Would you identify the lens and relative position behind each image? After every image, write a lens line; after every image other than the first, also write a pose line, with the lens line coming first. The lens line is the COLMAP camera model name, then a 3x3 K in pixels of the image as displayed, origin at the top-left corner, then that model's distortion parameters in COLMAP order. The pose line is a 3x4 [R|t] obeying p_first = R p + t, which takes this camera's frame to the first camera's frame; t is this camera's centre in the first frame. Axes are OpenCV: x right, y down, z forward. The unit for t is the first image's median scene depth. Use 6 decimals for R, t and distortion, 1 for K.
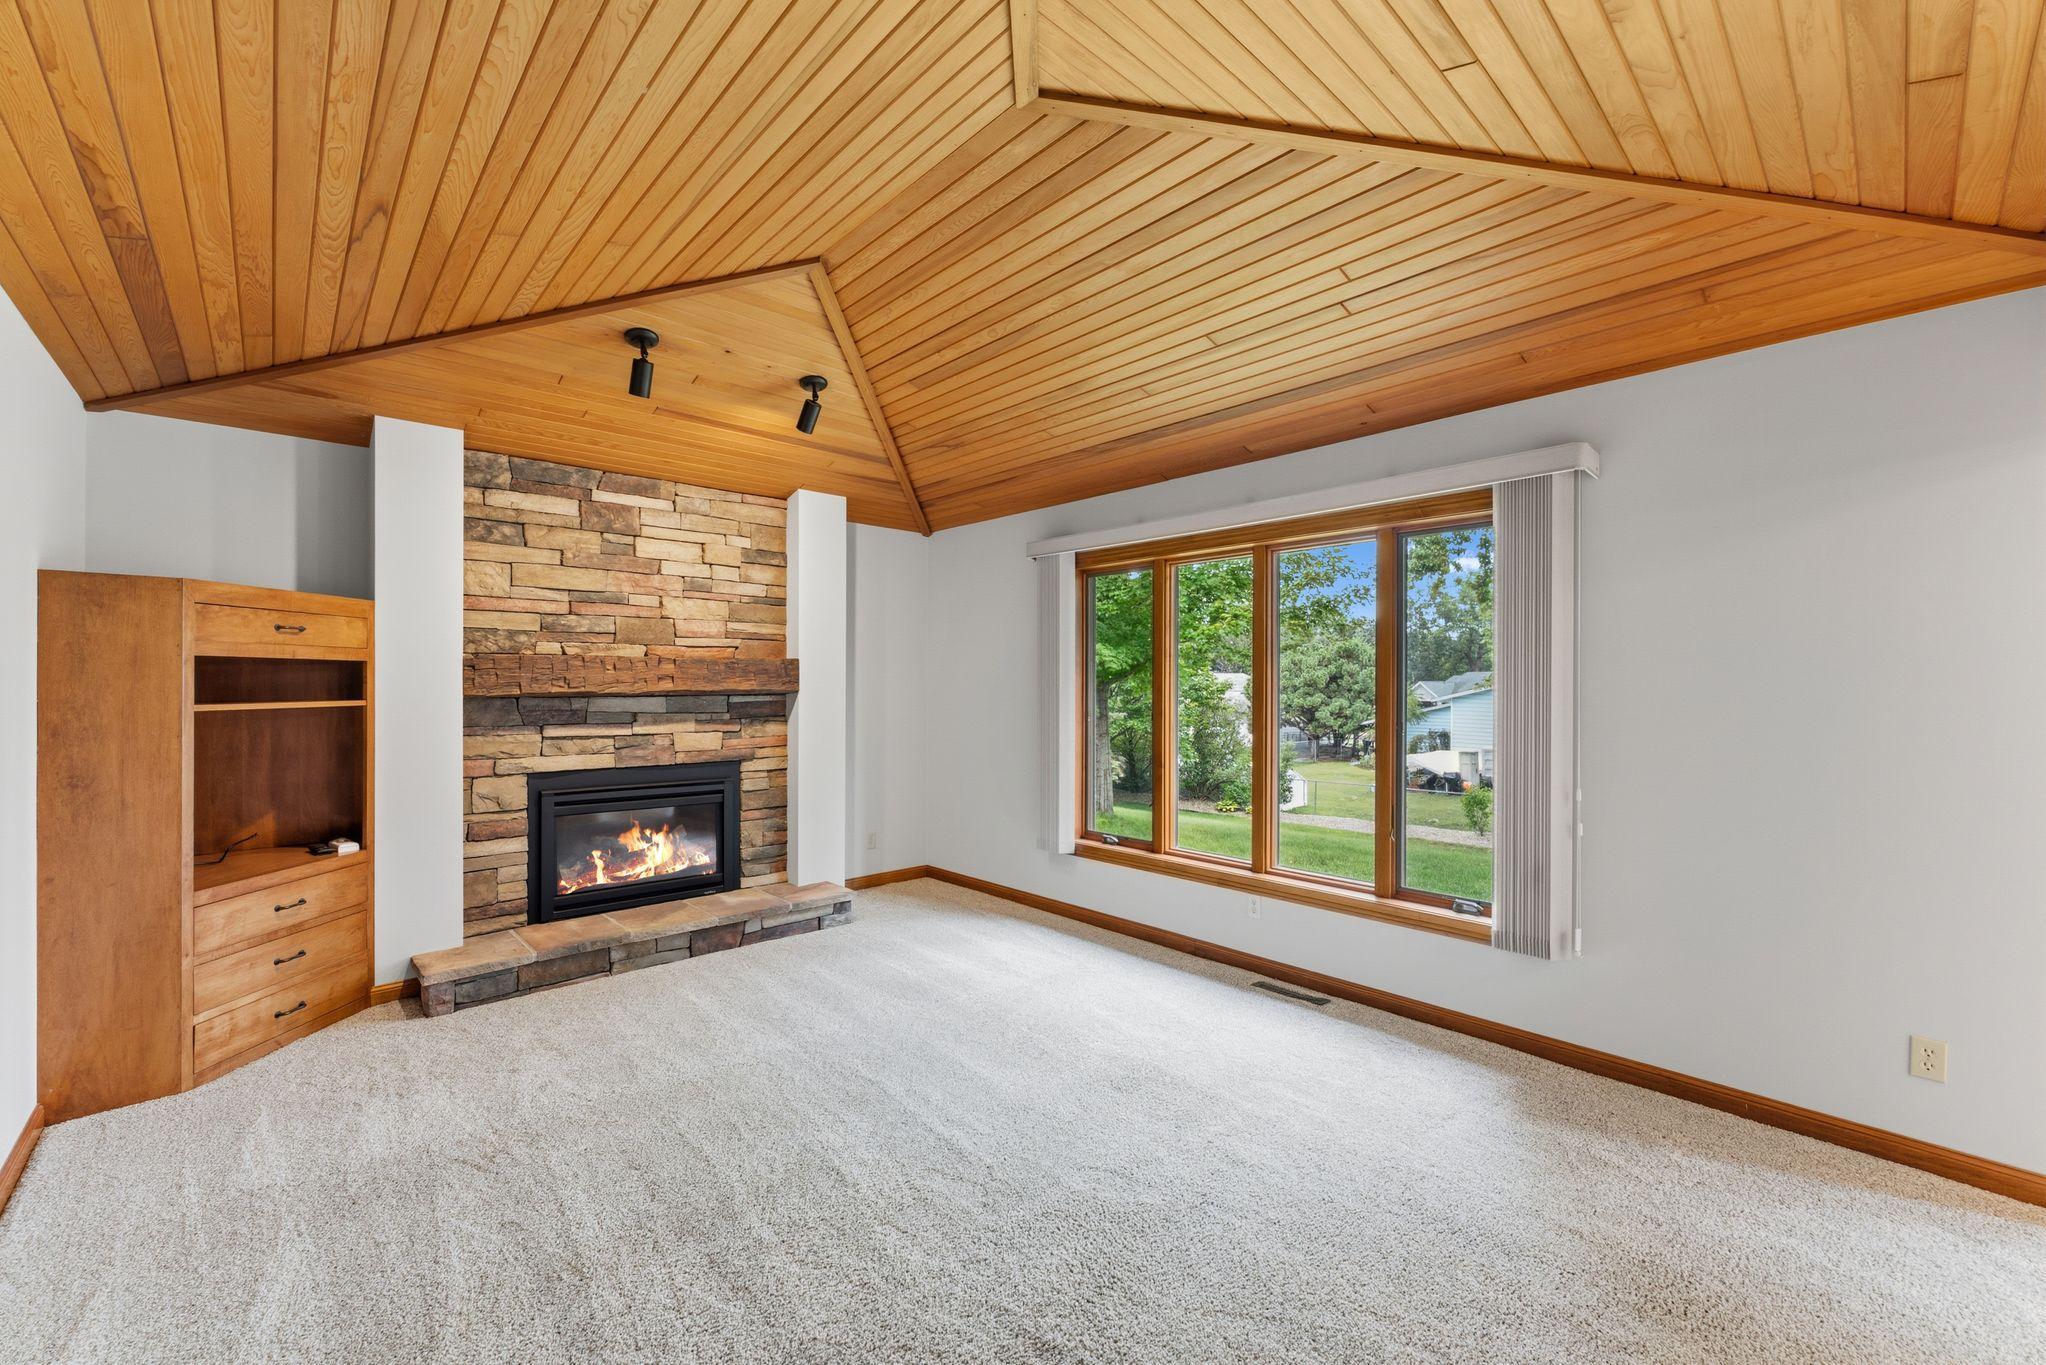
lens RADIAL K [[825.2, 0, 1018.9], [0, 825.2, 681.7], [0, 0, 1]] dist [0.000142, -0.000079]
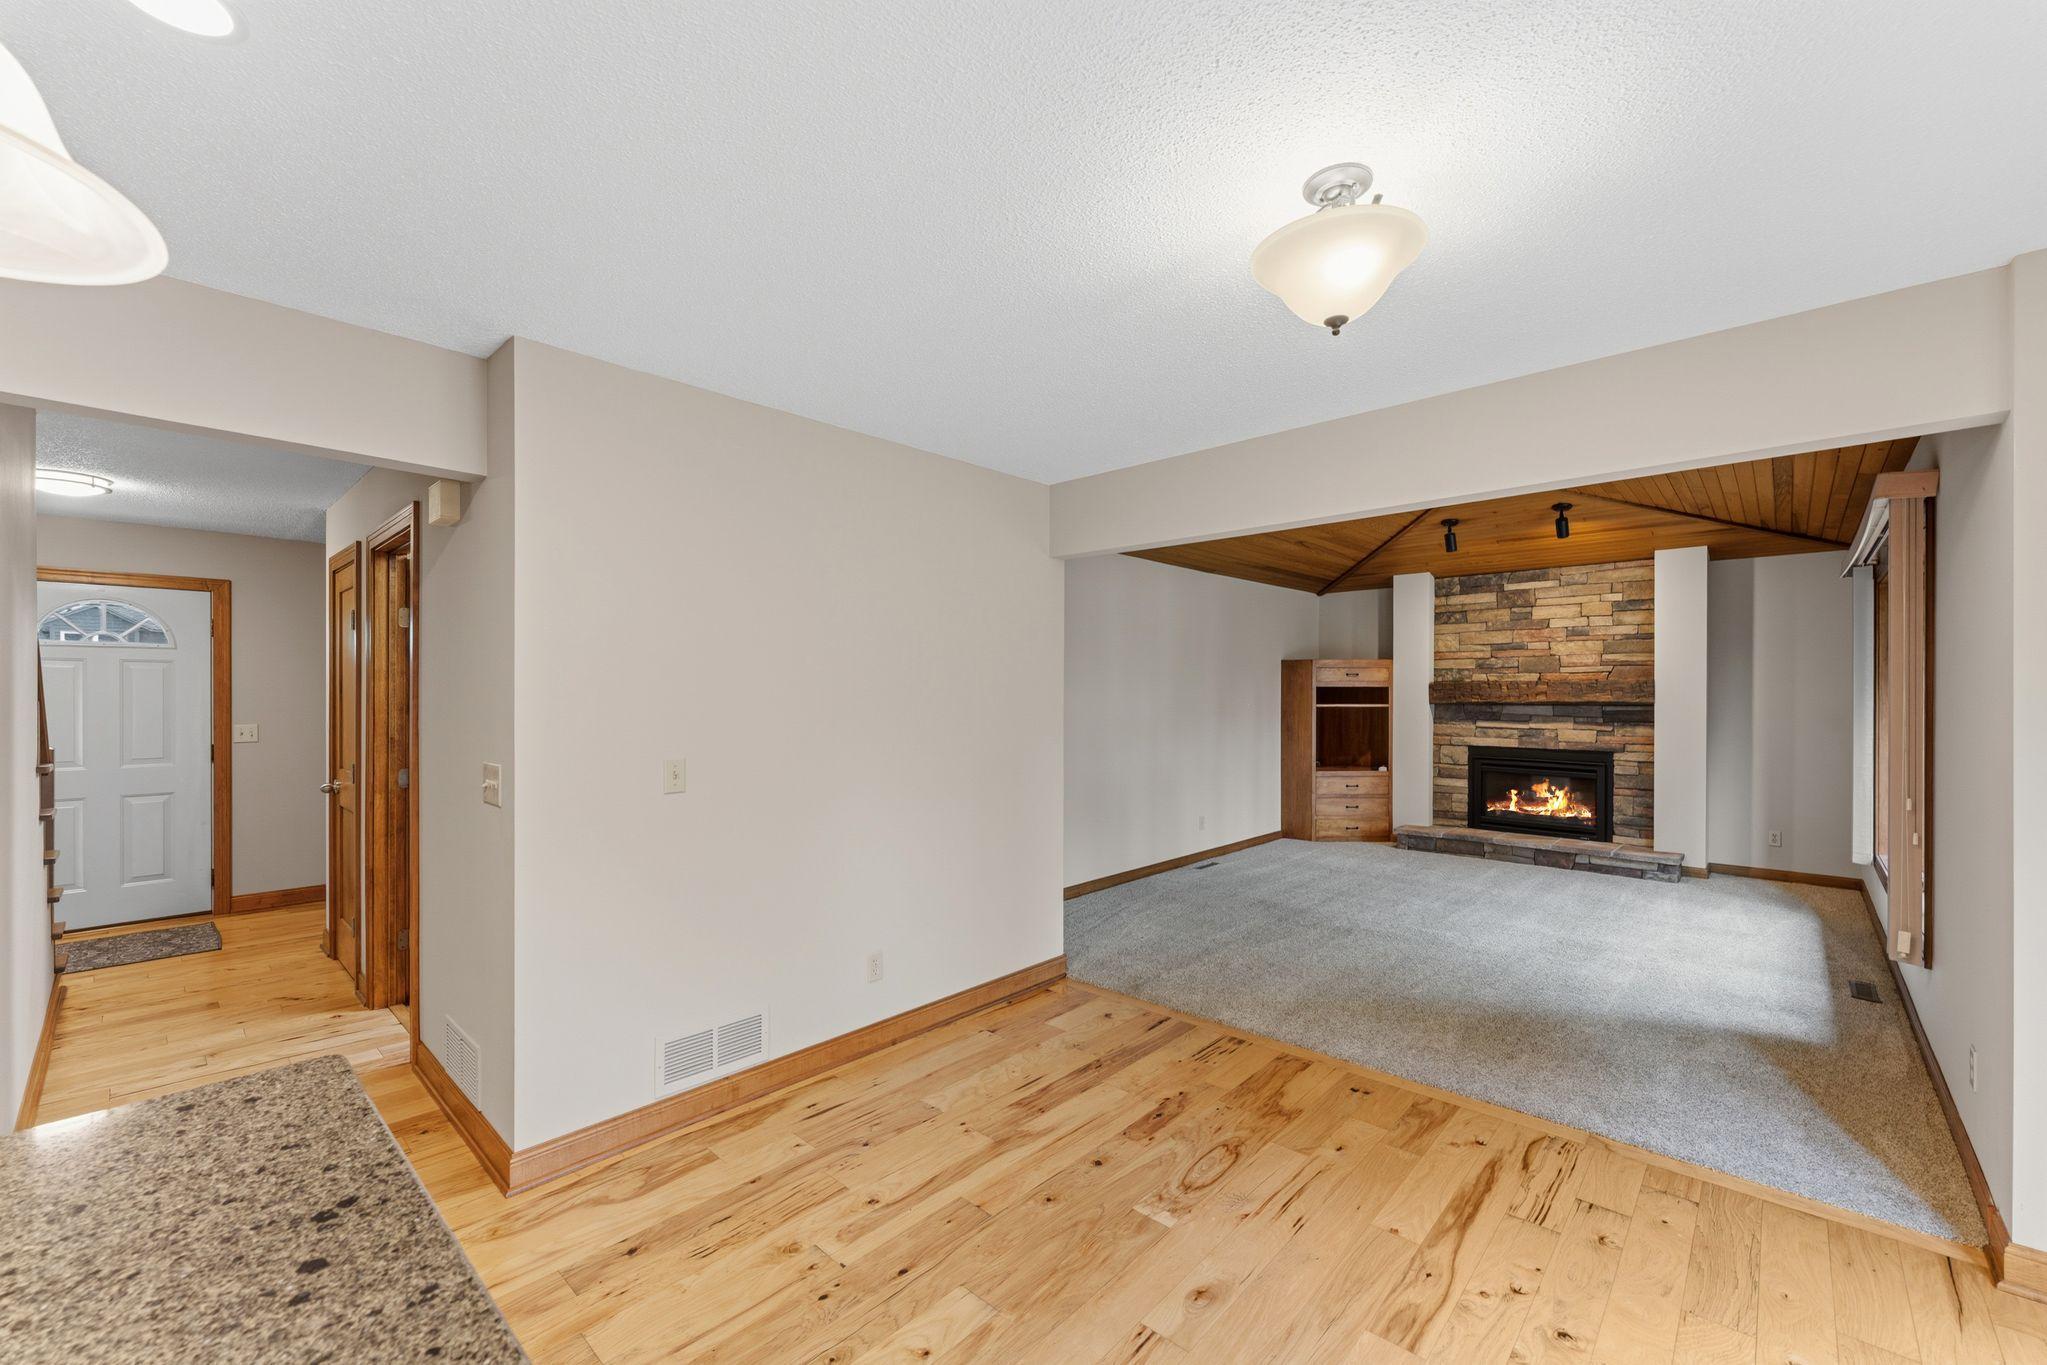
lens RADIAL K [[824.2, 0, 1026.2], [0, 824.2, 693.7], [0, 0, 1]] dist [-0.000286, -0.000050]
pose [[0.077920, -0.003559, -0.996953, 1.126802], [-0.001582, 0.999992, -0.003694, 0.003212], [0.996958, 0.001865, 0.077914, -0.126411]]
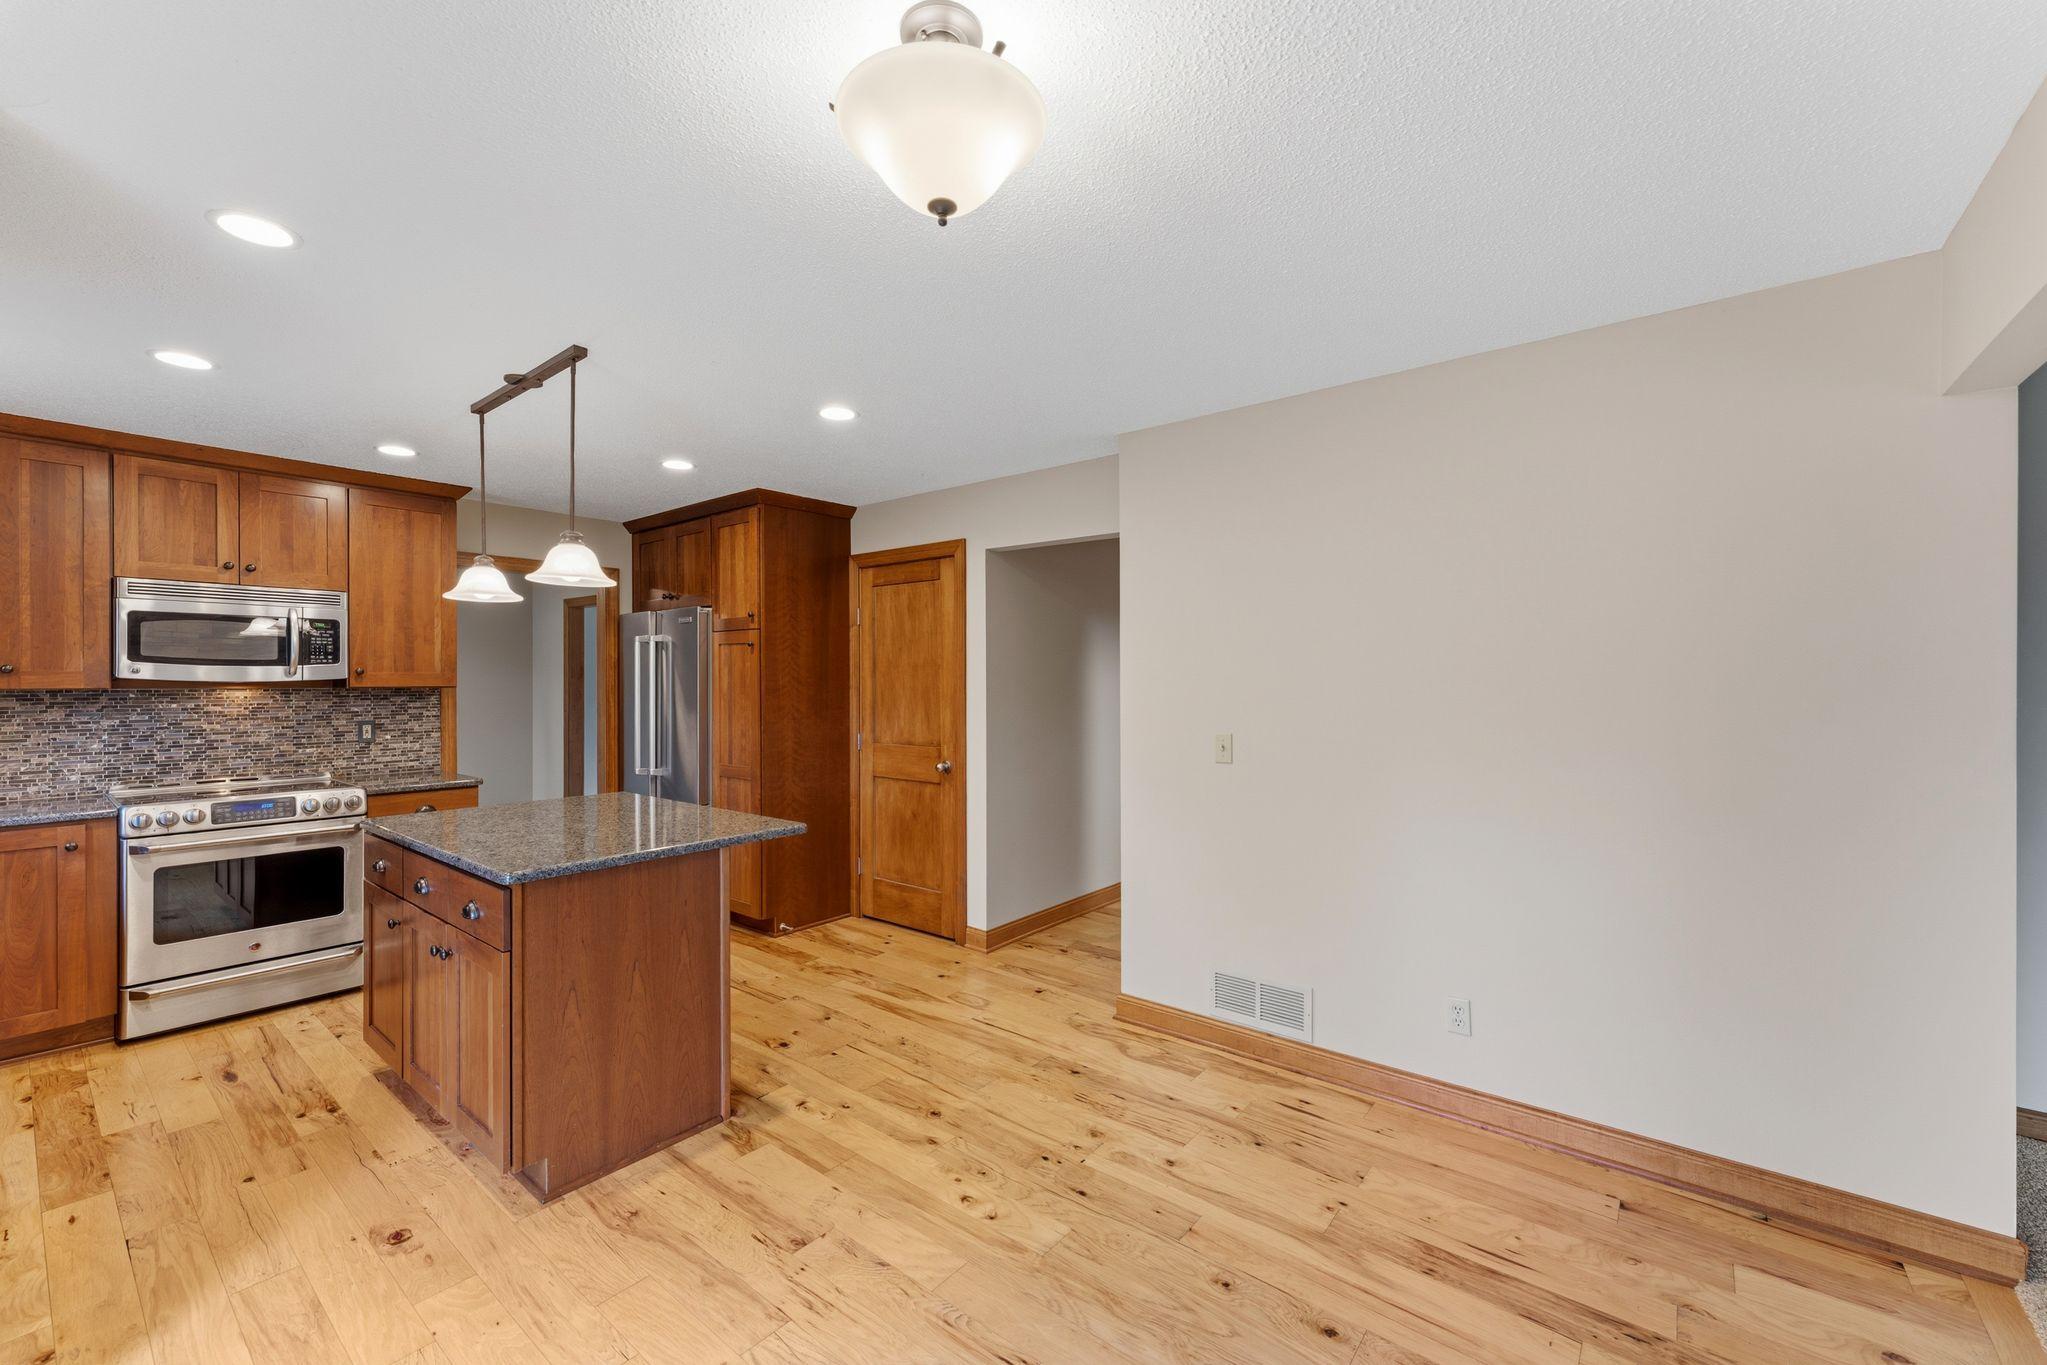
lens RADIAL K [[825.6, 0, 1019.4], [0, 825.6, 681.7], [0, 0, 1]] dist [0.000142, -0.000079]
pose [[-0.989922, -0.000158, -0.141616, 0.756119], [-0.000530, 0.999997, 0.002586, 0.001870], [0.141615, 0.002635, -0.989918, 0.371945]]
